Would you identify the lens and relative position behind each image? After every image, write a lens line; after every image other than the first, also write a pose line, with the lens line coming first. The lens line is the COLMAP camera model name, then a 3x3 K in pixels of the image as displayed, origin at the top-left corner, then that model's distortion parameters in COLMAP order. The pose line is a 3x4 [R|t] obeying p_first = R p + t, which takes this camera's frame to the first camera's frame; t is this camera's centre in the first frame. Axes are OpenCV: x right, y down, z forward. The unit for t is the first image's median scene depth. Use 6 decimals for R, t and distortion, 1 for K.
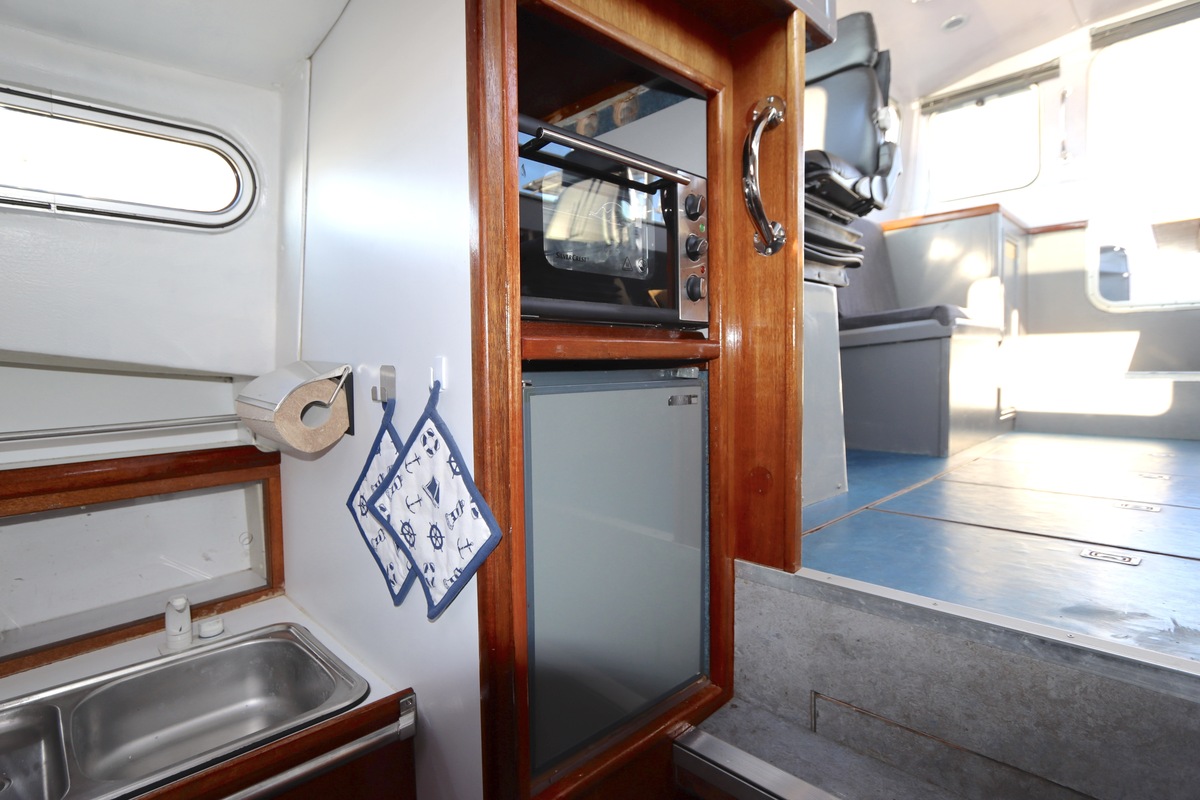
lens RADIAL K [[604.1, 0, 597.6], [0, 604.1, 381.5], [0, 0, 1]] dist [0.001134, 0.000922]
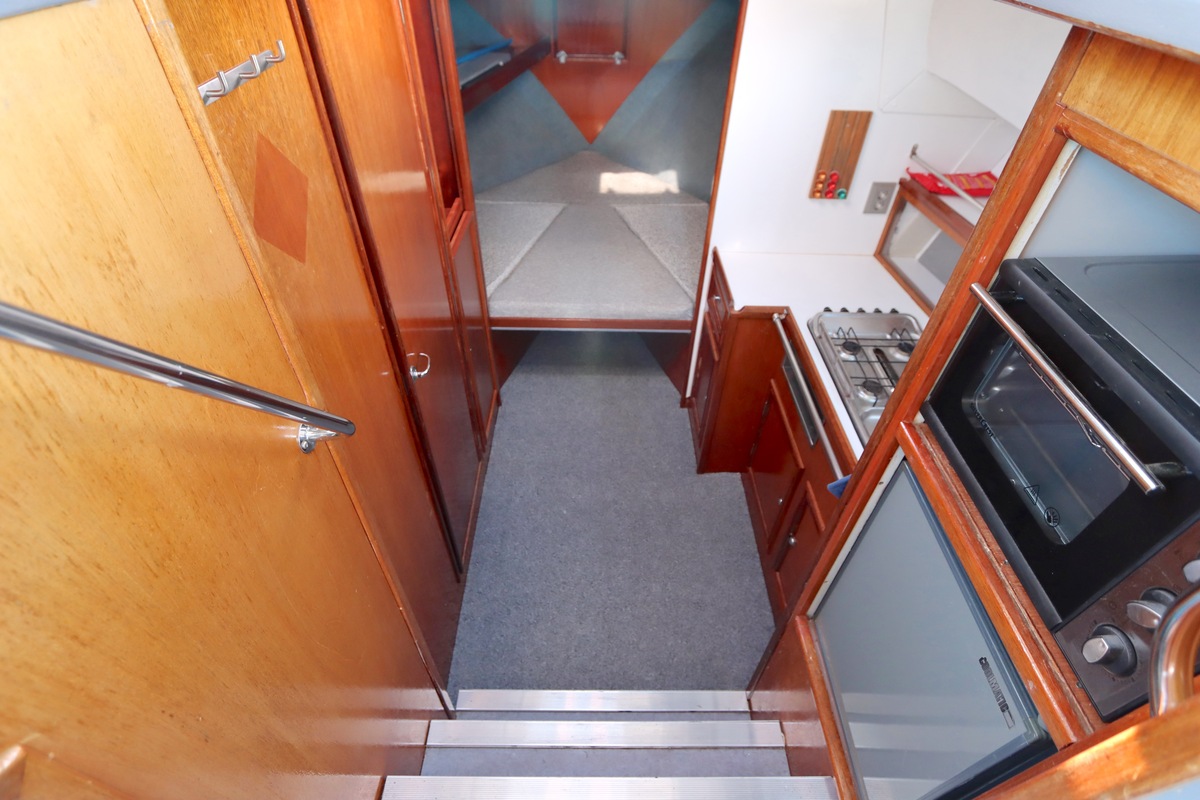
lens RADIAL K [[569.5, 0, 600.0], [0, 569.5, 395.0], [0, 0, 1]] dist [-0.022345, 0.000447]
pose [[-0.698942, 0.486339, -0.524361, 0.801381], [-0.032608, 0.710756, 0.702682, -0.825864], [0.714434, 0.508233, -0.480919, 1.002647]]
